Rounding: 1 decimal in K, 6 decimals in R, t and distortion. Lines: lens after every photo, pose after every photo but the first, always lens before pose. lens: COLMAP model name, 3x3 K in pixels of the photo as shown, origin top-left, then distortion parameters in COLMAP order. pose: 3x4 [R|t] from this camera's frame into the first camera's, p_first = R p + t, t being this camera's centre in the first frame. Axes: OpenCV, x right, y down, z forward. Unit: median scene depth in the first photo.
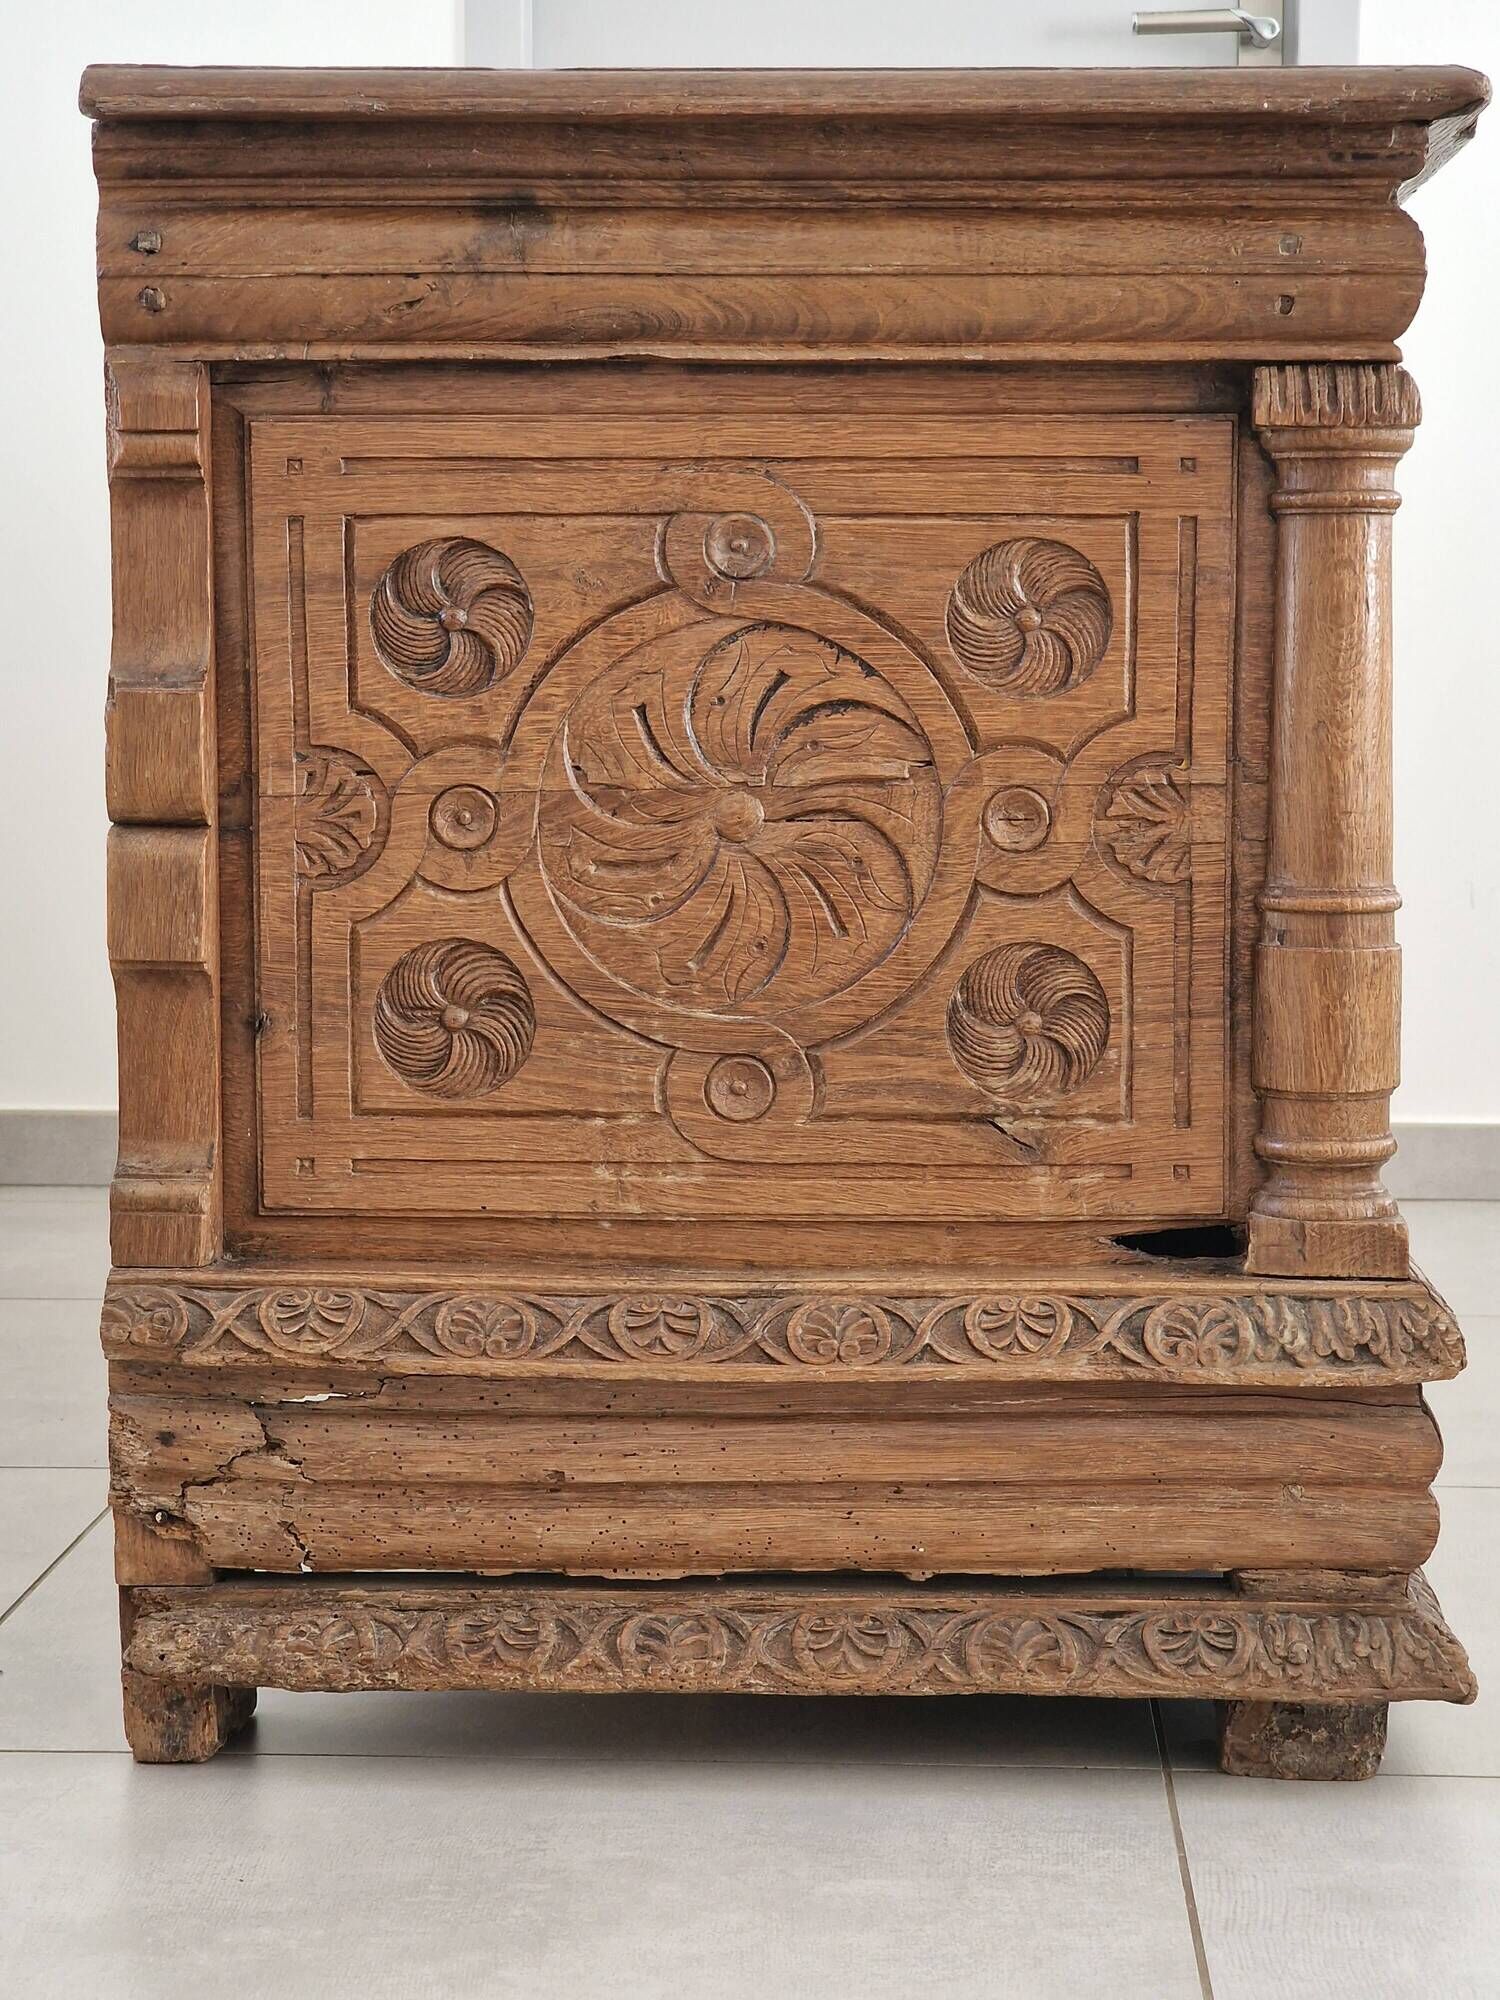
lens RADIAL K [[3901.6, 0, 750.0], [0, 3901.6, 1000.0], [0, 0, 1]] dist [-0.228781, 2.437272]
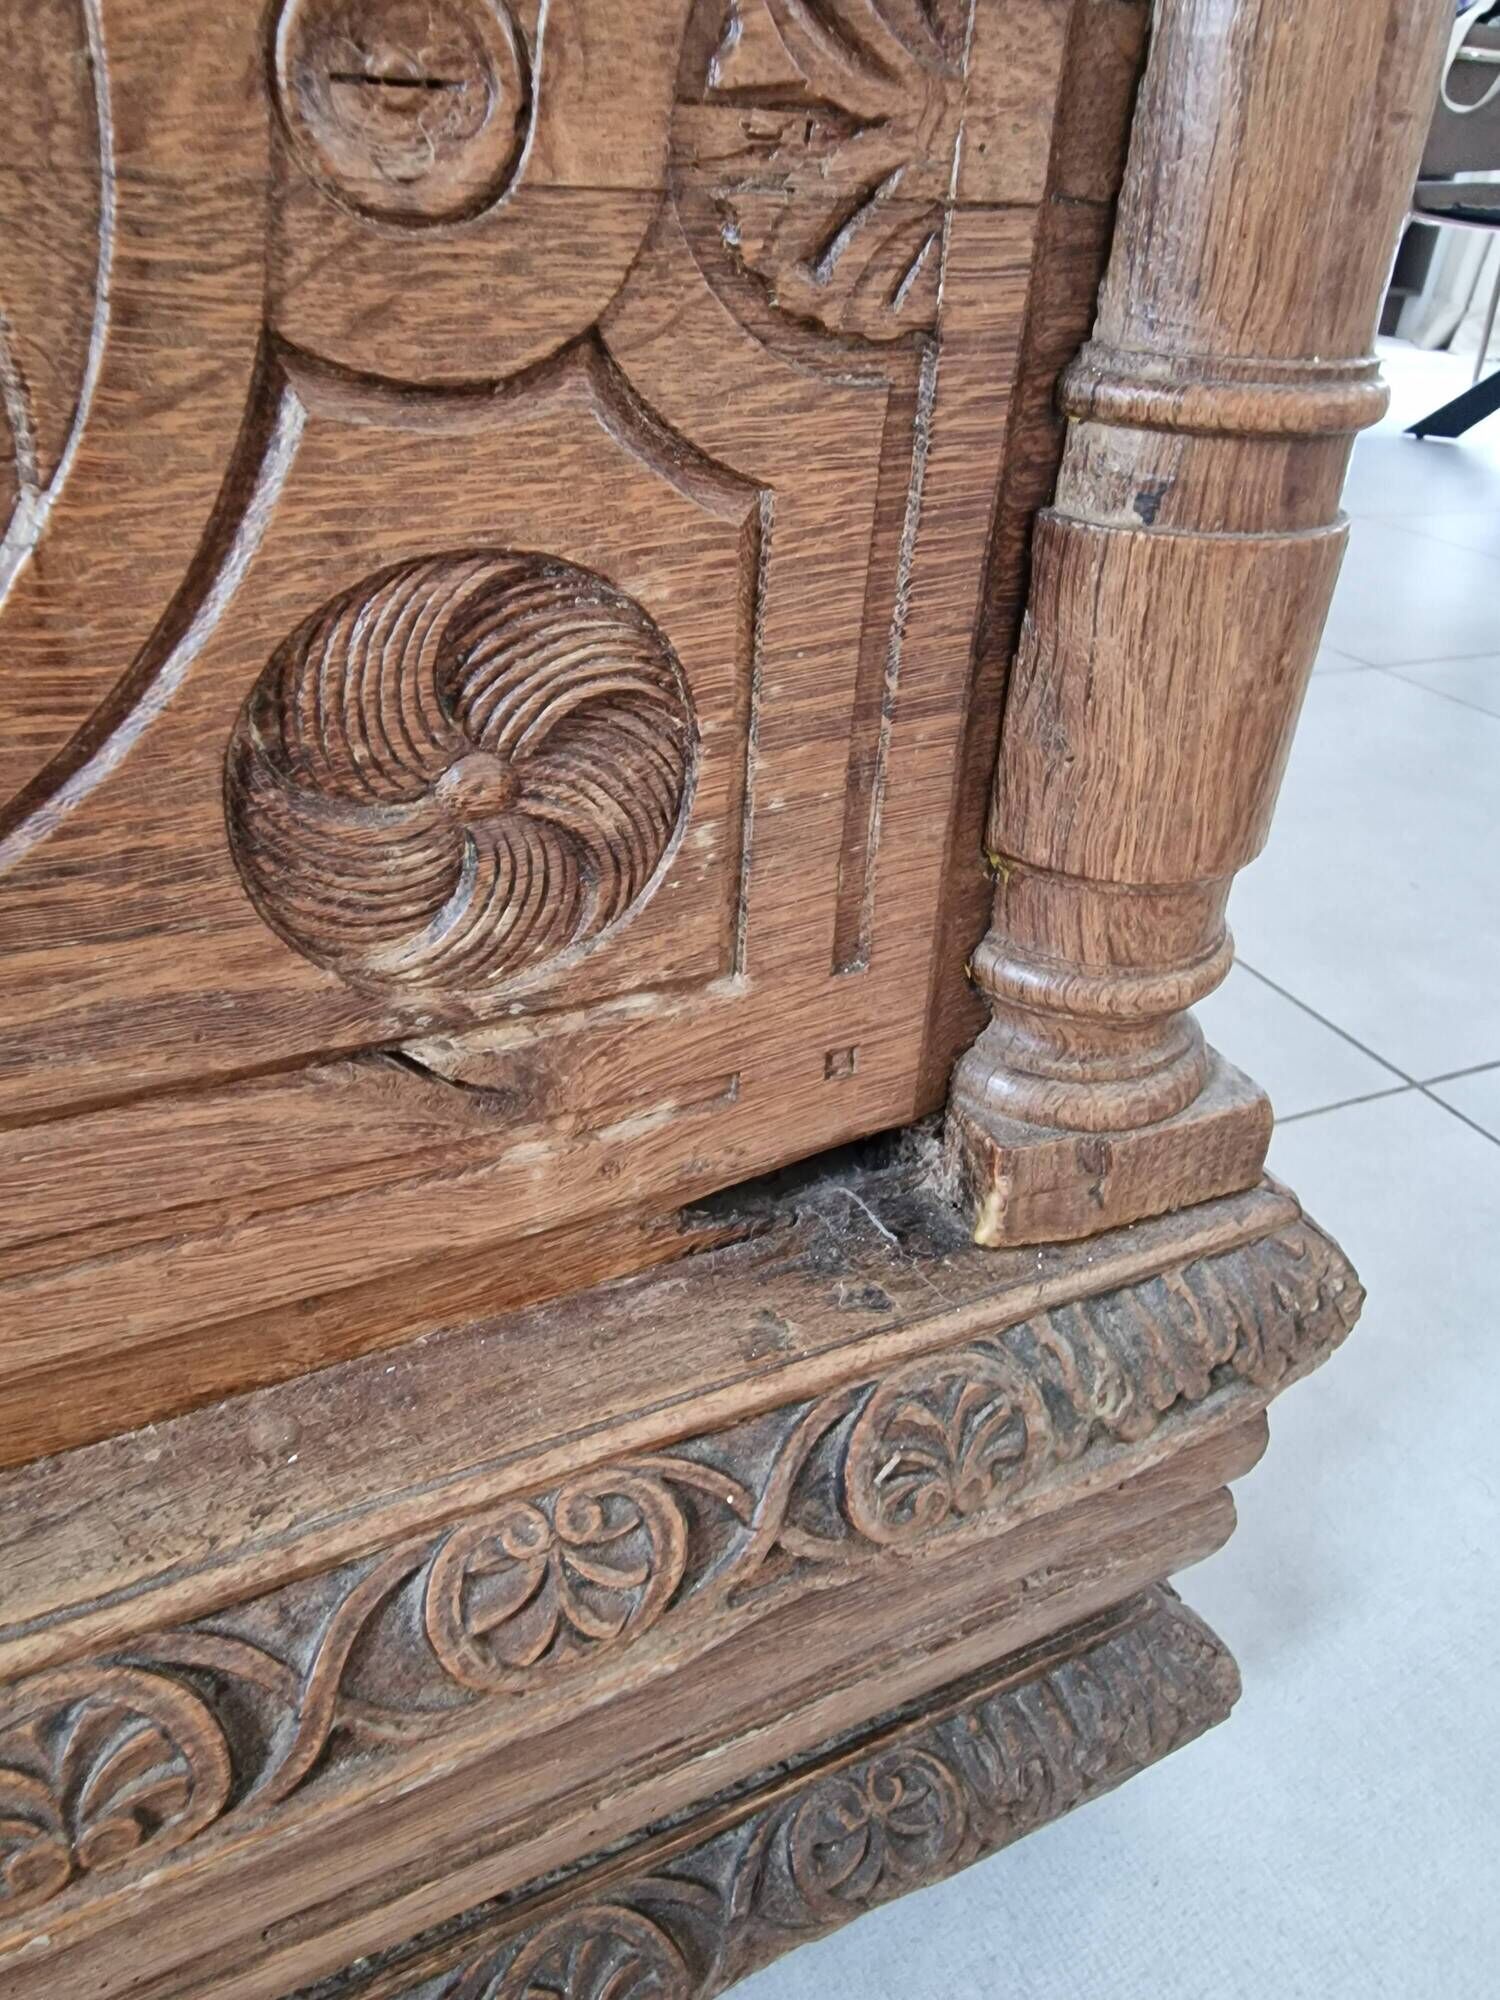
lens RADIAL K [[1417.7, 0, 749.8], [0, 1417.7, 966.3], [0, 0, 1]] dist [0.002954, -0.000381]
pose [[0.874017, -0.204001, 0.440997, 0.034488], [-0.009312, 0.900397, 0.434970, -0.034349], [-0.485806, -0.384277, 0.785062, 0.888956]]
